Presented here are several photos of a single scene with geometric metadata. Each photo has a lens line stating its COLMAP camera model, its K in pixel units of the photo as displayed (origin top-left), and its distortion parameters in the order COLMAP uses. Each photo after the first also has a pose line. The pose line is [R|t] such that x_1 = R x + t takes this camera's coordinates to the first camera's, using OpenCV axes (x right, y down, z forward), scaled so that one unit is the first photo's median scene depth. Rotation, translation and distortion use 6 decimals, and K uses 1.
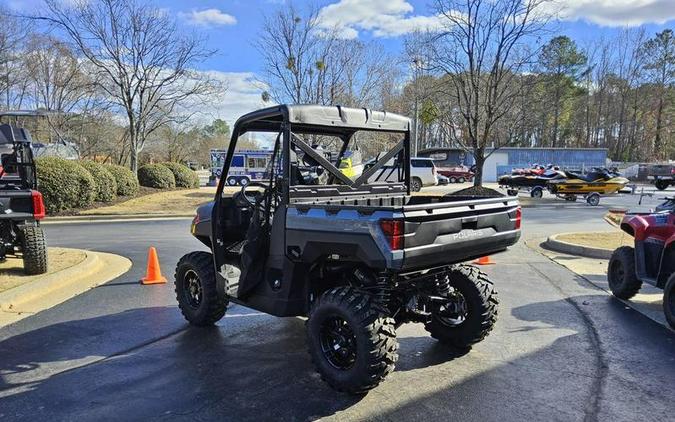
lens RADIAL K [[509.8, 0, 337.7], [0, 509.8, 266.5], [0, 0, 1]] dist [0.021664, -0.031792]
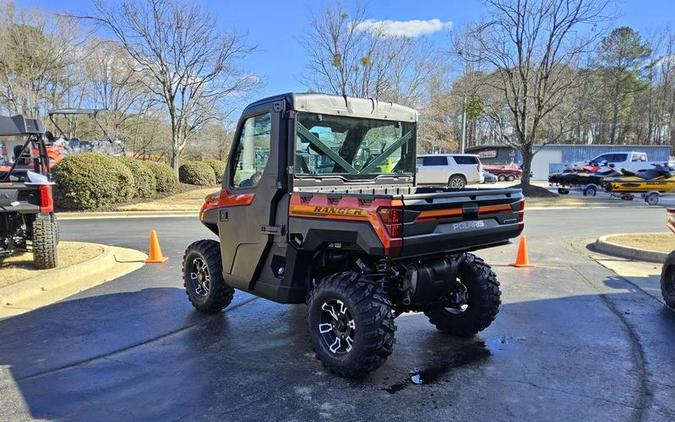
lens RADIAL K [[509.8, 0, 337.7], [0, 509.8, 266.5], [0, 0, 1]] dist [0.021664, -0.031792]
pose [[0.995752, 0.018149, -0.090269, 0.016884], [-0.017925, 0.999834, 0.003296, -0.000765], [0.090314, -0.001664, 0.995912, 0.024128]]
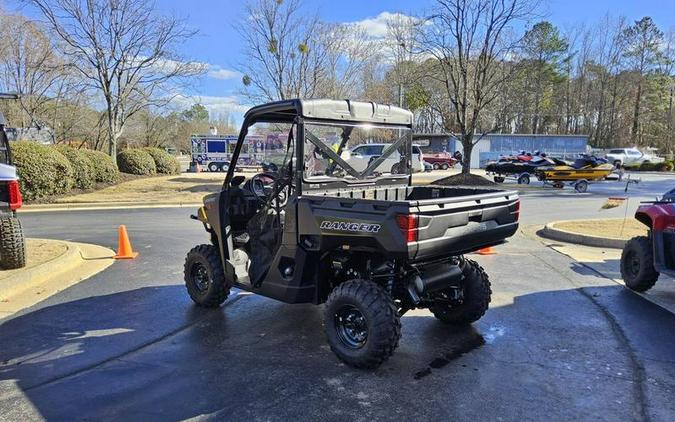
lens RADIAL K [[508.3, 0, 337.8], [0, 508.3, 264.7], [0, 0, 1]] dist [0.031319, -0.044442]
pose [[0.999283, -0.005736, 0.037426, -0.011939], [0.004871, 0.999720, 0.023149, -0.003158], [-0.037549, -0.022950, 0.999031, 0.017370]]
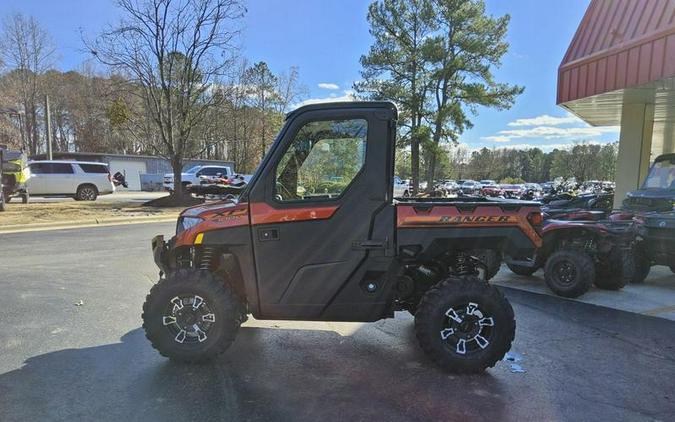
lens RADIAL K [[517.5, 0, 336.9], [0, 517.5, 255.3], [0, 0, 1]] dist [0.020601, -0.036370]
pose [[0.750797, -0.077227, 0.656003, -0.146346], [0.104714, 0.994498, -0.002770, -0.009842], [-0.652180, 0.070773, 0.754753, 0.081702]]
